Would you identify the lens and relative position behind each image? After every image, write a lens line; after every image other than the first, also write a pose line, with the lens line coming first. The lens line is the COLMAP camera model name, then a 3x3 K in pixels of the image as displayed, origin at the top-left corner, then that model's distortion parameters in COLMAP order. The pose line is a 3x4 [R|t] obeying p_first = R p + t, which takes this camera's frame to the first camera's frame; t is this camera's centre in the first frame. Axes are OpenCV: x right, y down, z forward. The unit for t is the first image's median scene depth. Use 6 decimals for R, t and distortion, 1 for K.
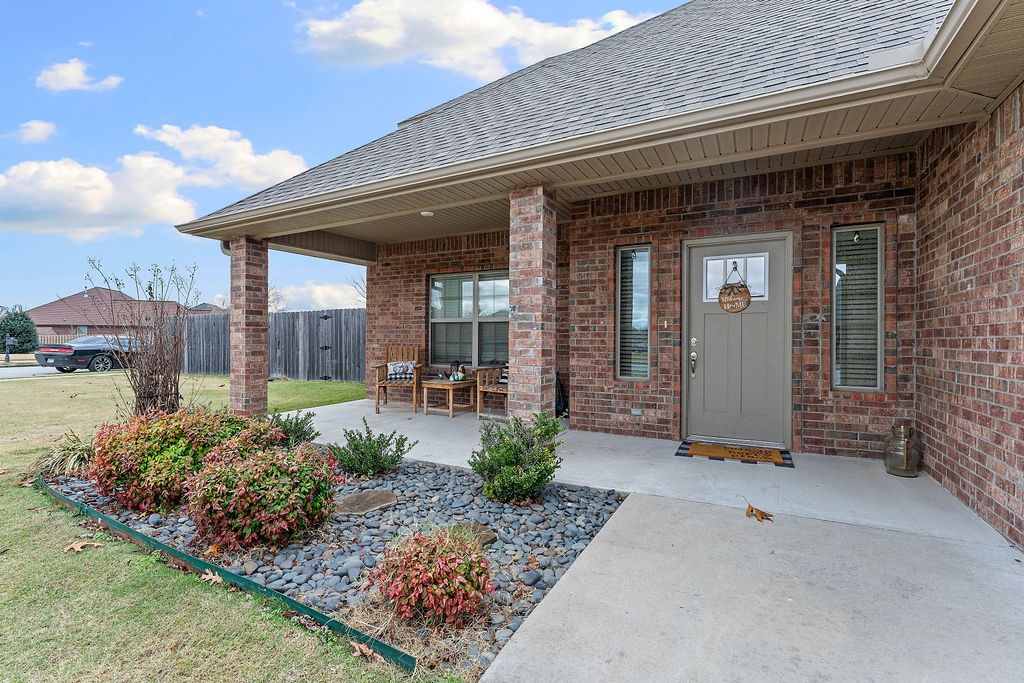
lens RADIAL K [[468.8, 0, 506.3], [0, 468.8, 339.9], [0, 0, 1]] dist [0.001165, 0.000370]
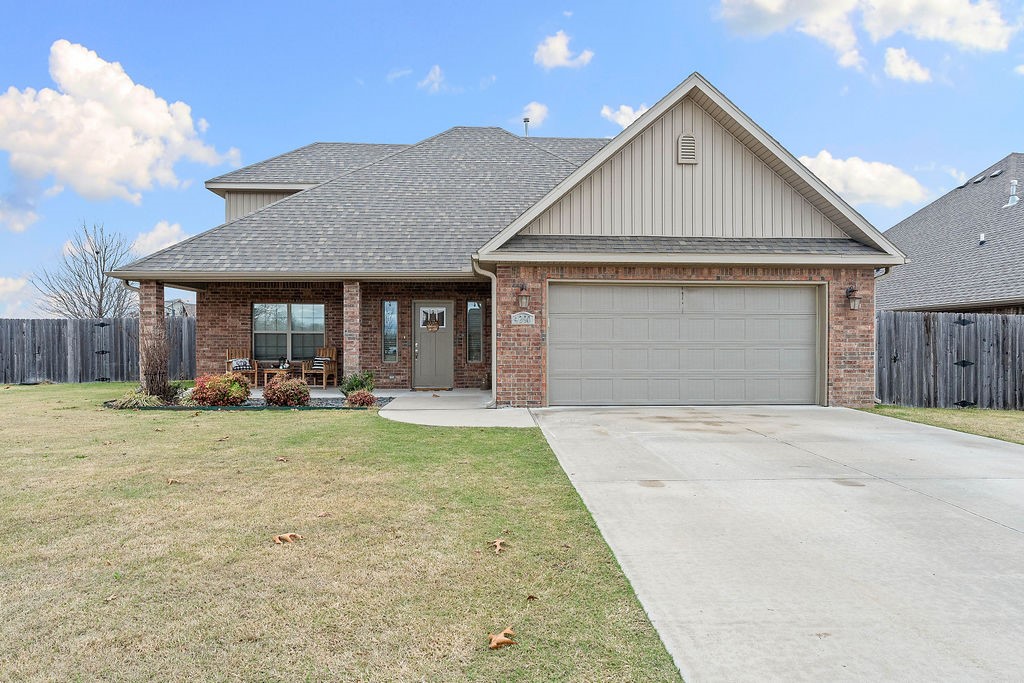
lens RADIAL K [[576.6, 0, 510.3], [0, 576.6, 356.3], [0, 0, 1]] dist [-0.001326, -0.000037]
pose [[0.850713, -0.014058, 0.525442, -0.599423], [0.003318, 0.999766, 0.021377, 0.000839], [-0.525619, -0.016442, 0.850561, -1.419406]]
